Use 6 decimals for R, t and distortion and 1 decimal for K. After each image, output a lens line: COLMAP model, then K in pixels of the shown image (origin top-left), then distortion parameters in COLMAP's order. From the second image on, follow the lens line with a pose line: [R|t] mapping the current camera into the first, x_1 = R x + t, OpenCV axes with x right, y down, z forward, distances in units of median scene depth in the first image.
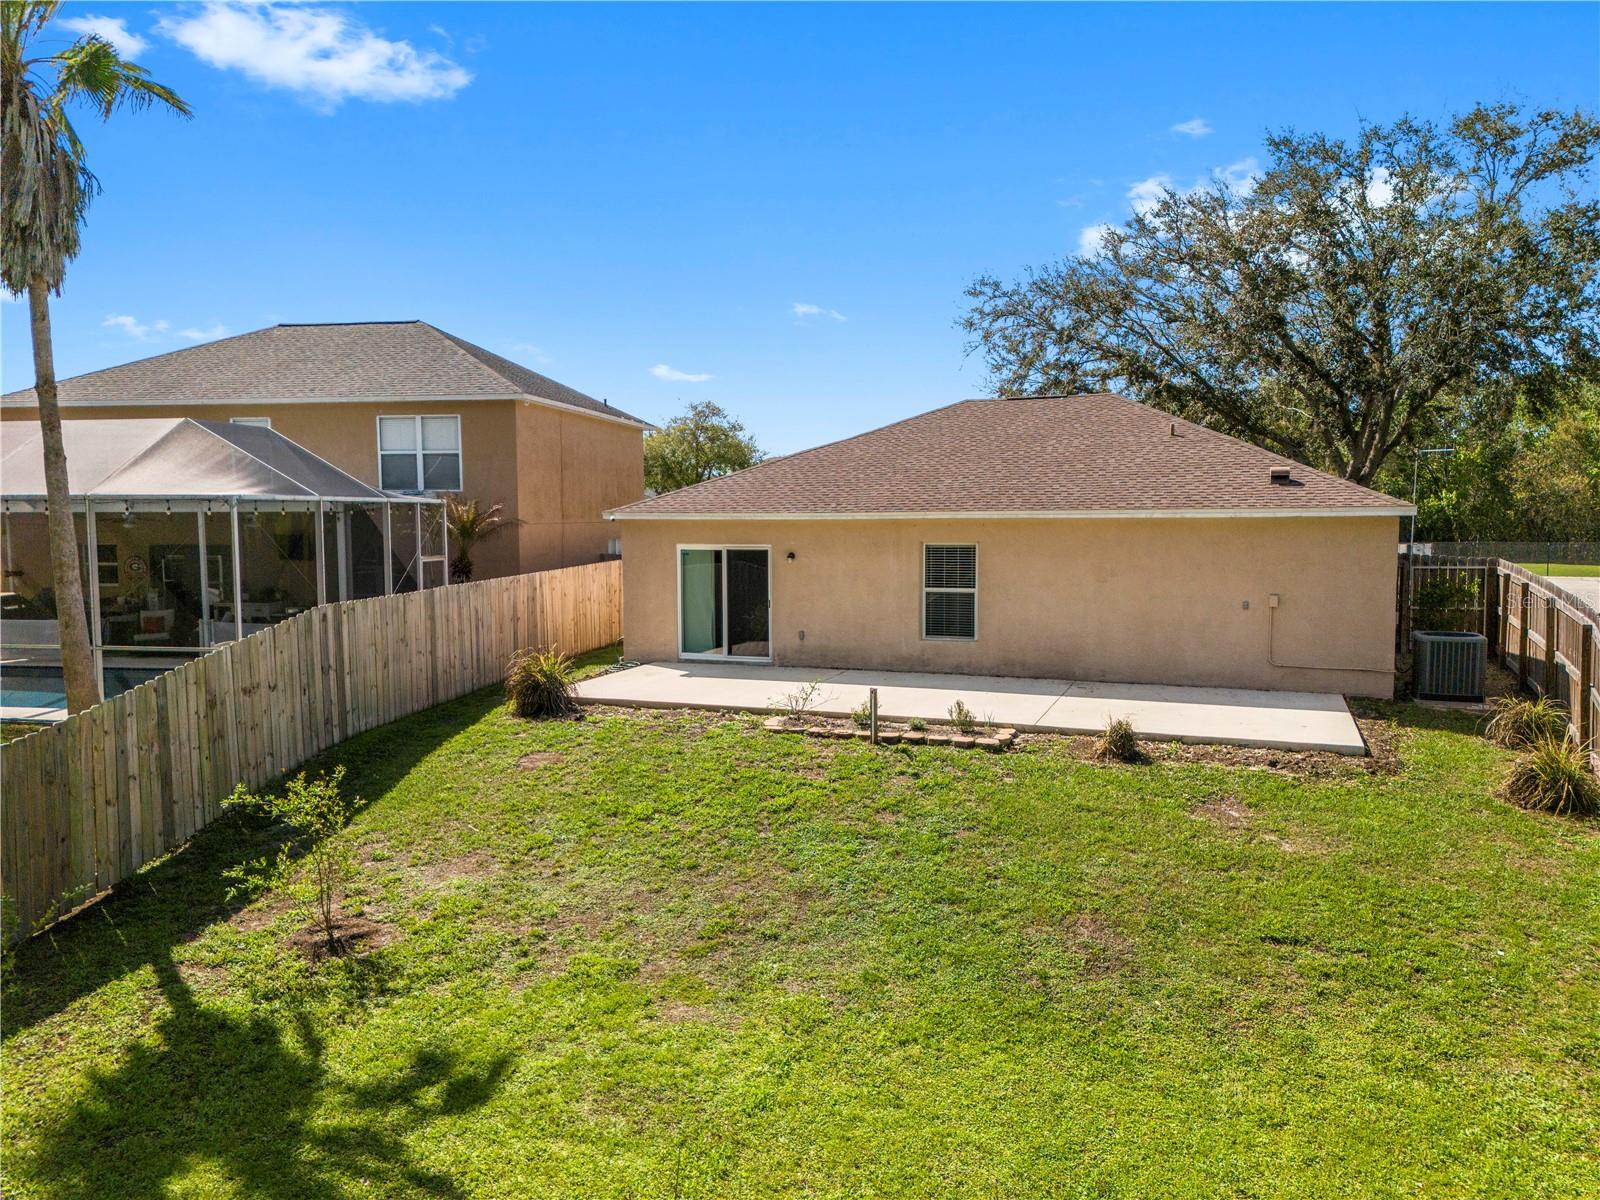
lens RADIAL K [[1168.3, 0, 800.0], [0, 1168.3, 600.0], [0, 0, 1]] dist [0.113082, -0.120557]
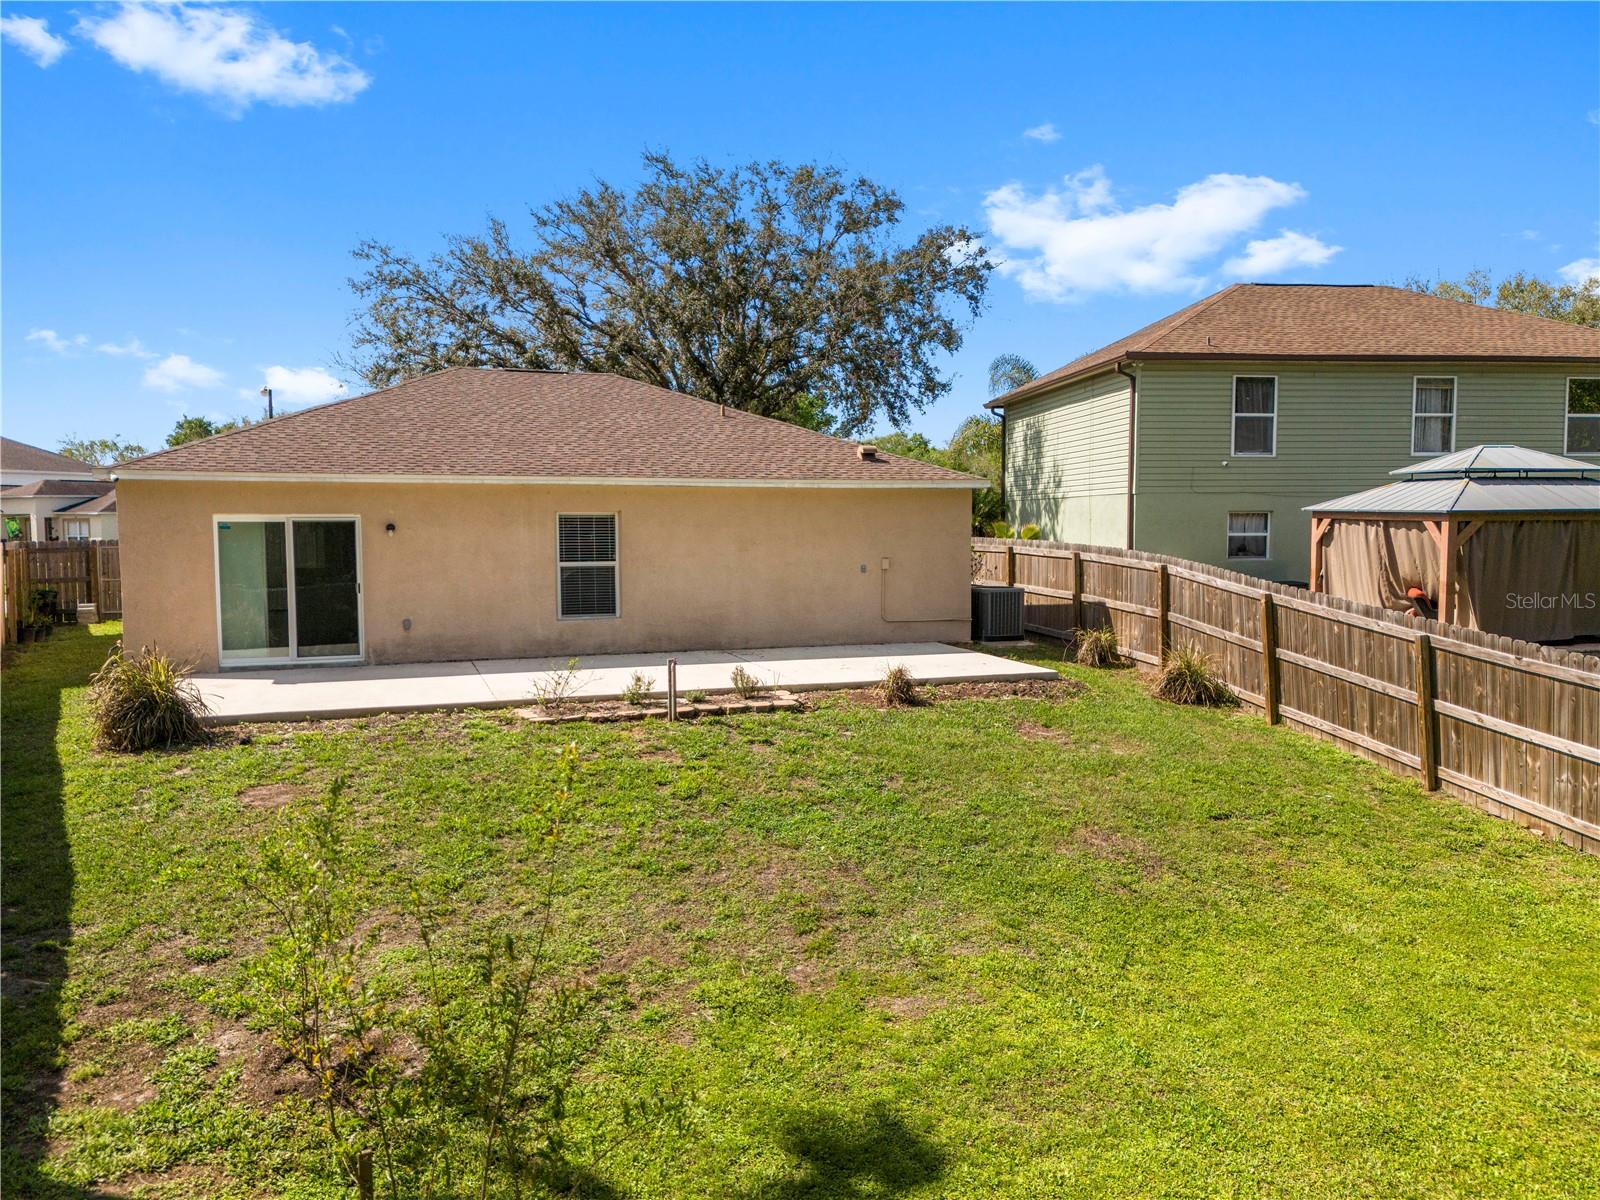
lens RADIAL K [[1168.3, 0, 800.0], [0, 1168.3, 600.0], [0, 0, 1]] dist [0.113082, -0.120557]
pose [[0.756926, -0.039198, 0.652324, -0.348650], [0.049131, 0.998788, 0.003007, 0.025230], [-0.651651, 0.029773, 0.757934, 0.196686]]
